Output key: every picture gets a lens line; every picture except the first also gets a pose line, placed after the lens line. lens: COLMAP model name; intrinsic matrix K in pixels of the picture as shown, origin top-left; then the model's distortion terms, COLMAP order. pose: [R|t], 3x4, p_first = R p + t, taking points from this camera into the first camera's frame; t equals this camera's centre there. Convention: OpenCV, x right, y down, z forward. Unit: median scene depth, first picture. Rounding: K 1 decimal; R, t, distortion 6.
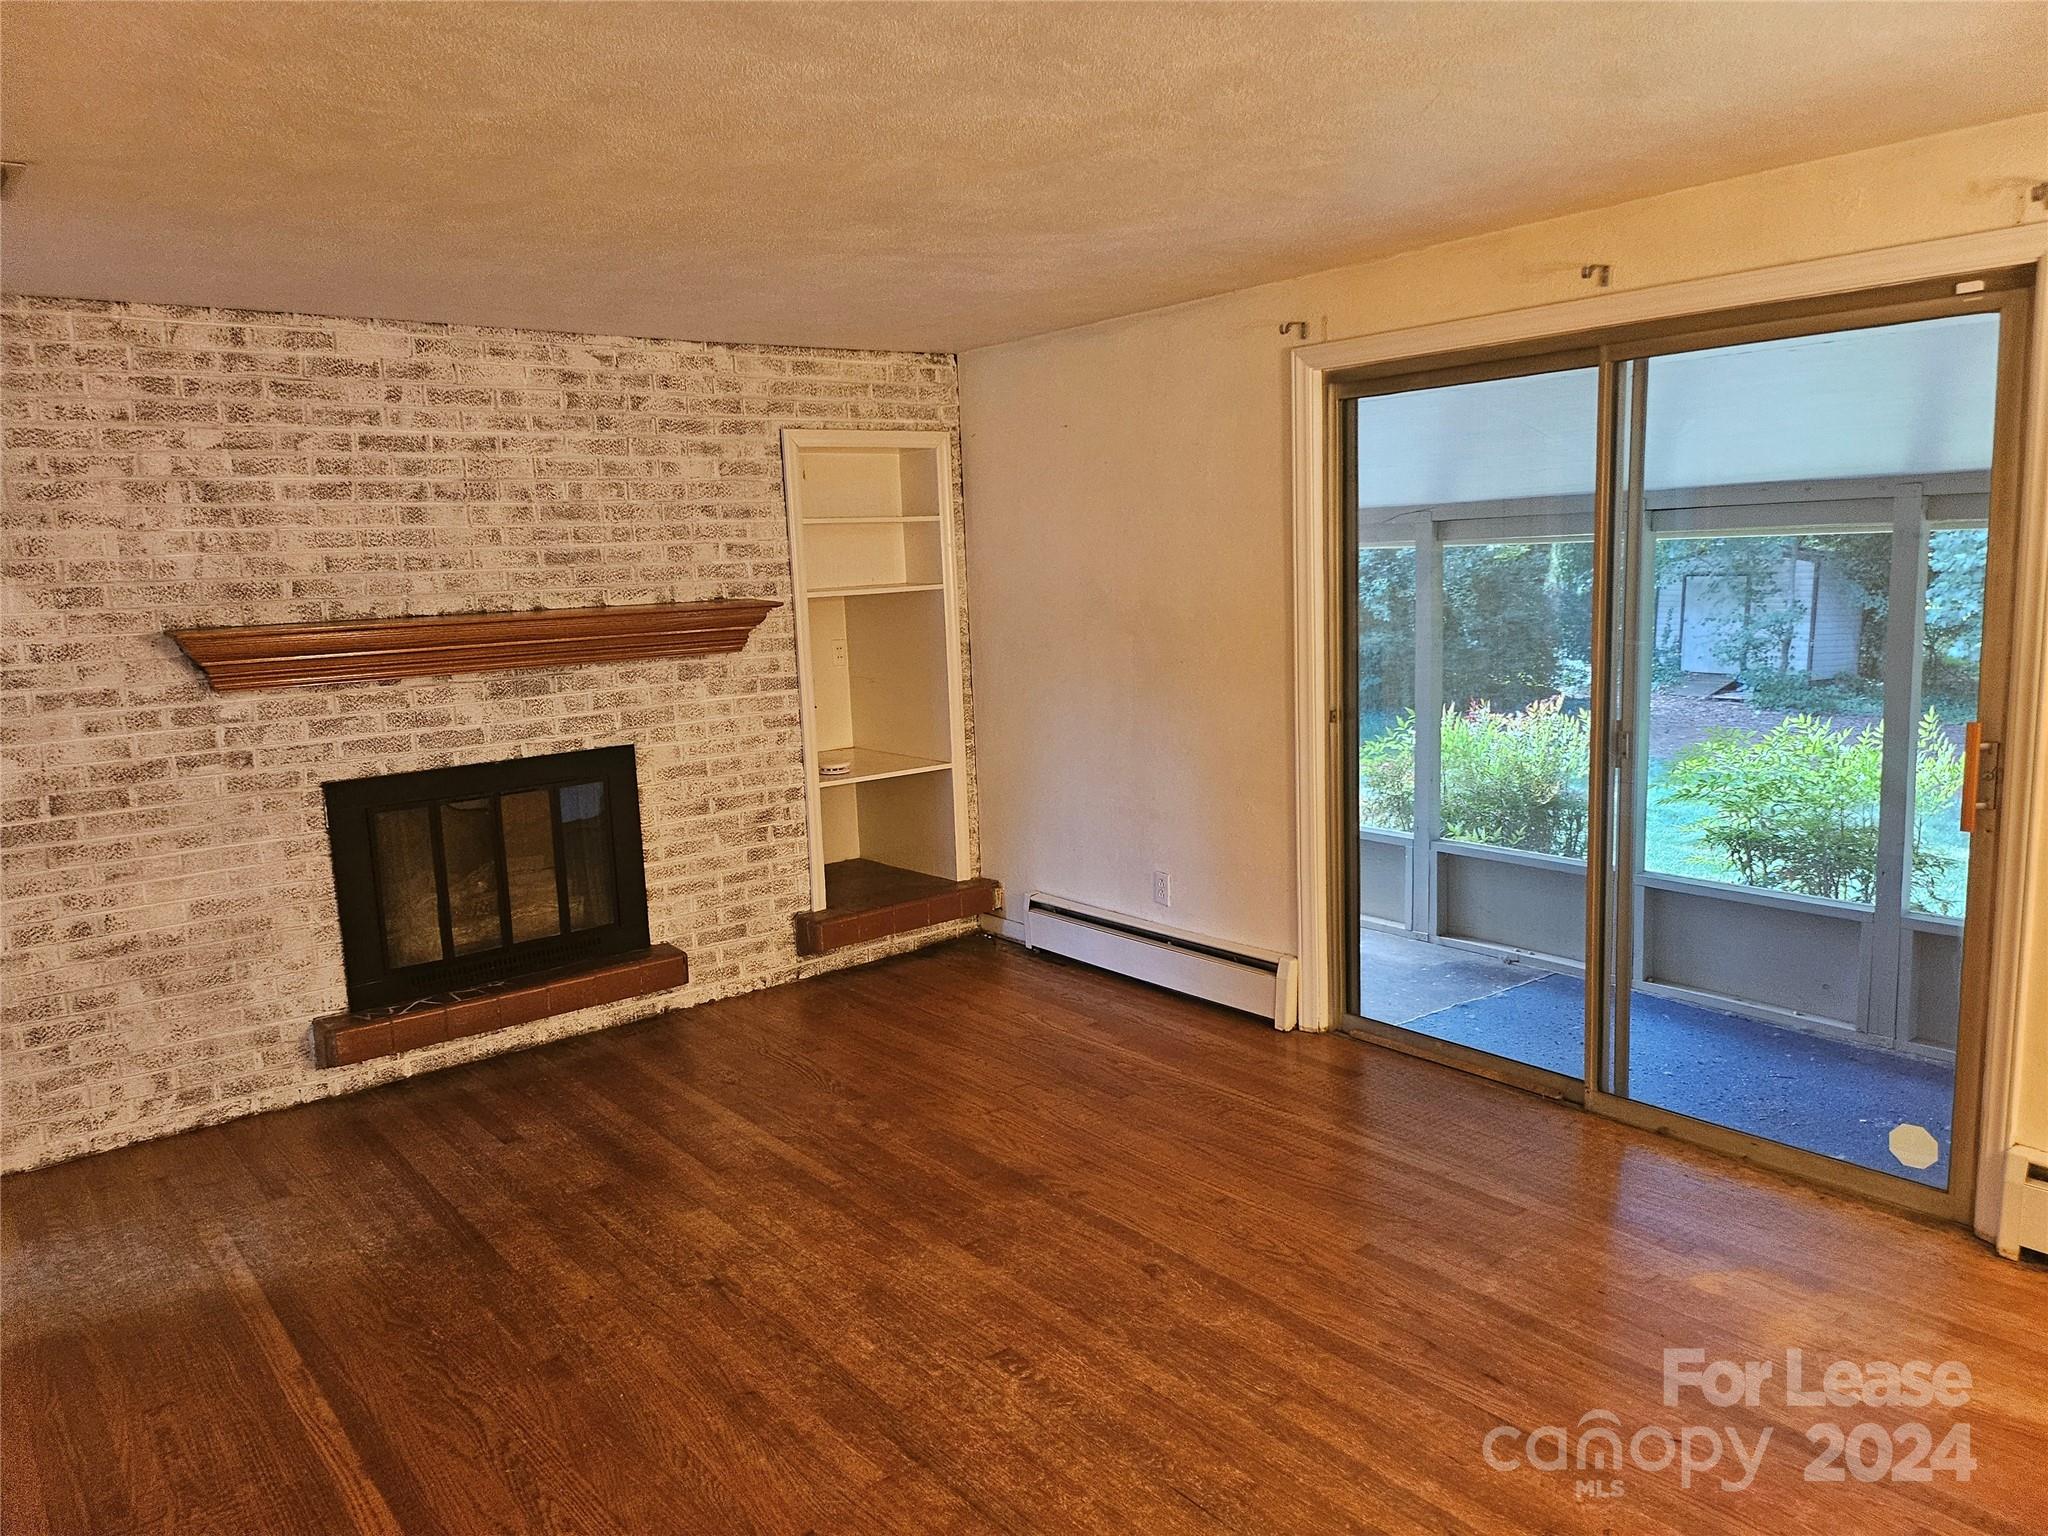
lens RADIAL K [[1452.2, 0, 1024.8], [0, 1452.2, 767.4], [0, 0, 1]] dist [0.001864, 0.000786]
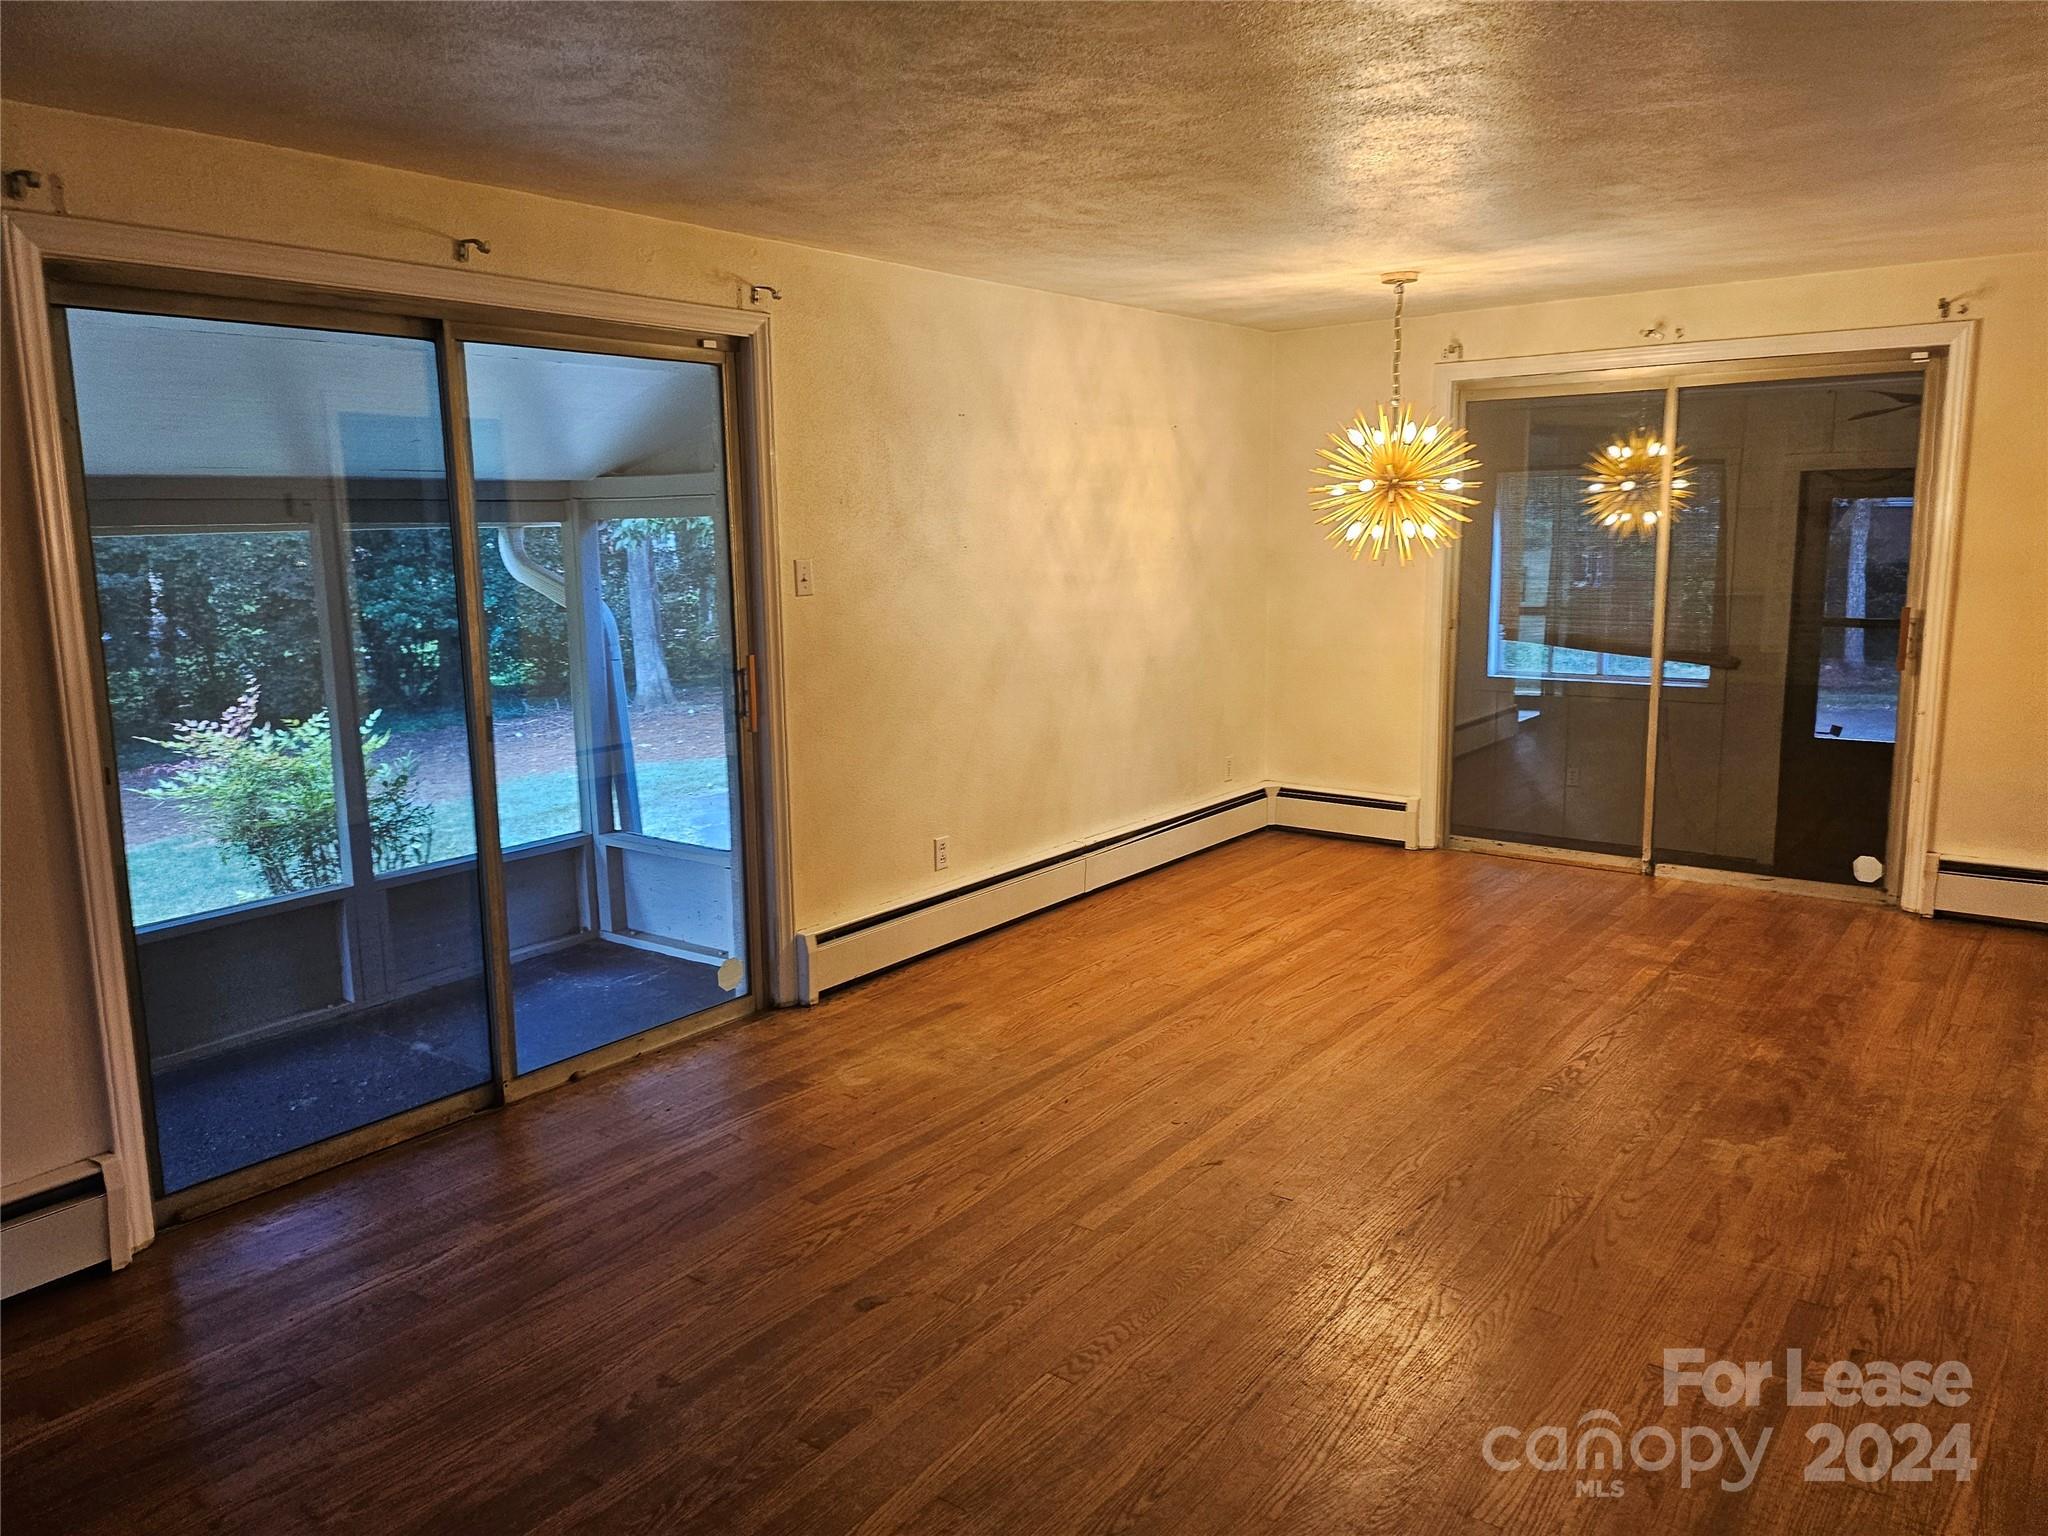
lens RADIAL K [[1452.2, 0, 1024.8], [0, 1452.2, 765.6], [0, 0, 1]] dist [0.001864, 0.000786]
pose [[-0.255295, -0.124906, 0.958761, -0.756537], [0.168655, 0.970664, 0.171366, -0.117173], [-0.952040, 0.205448, -0.226739, 1.035906]]
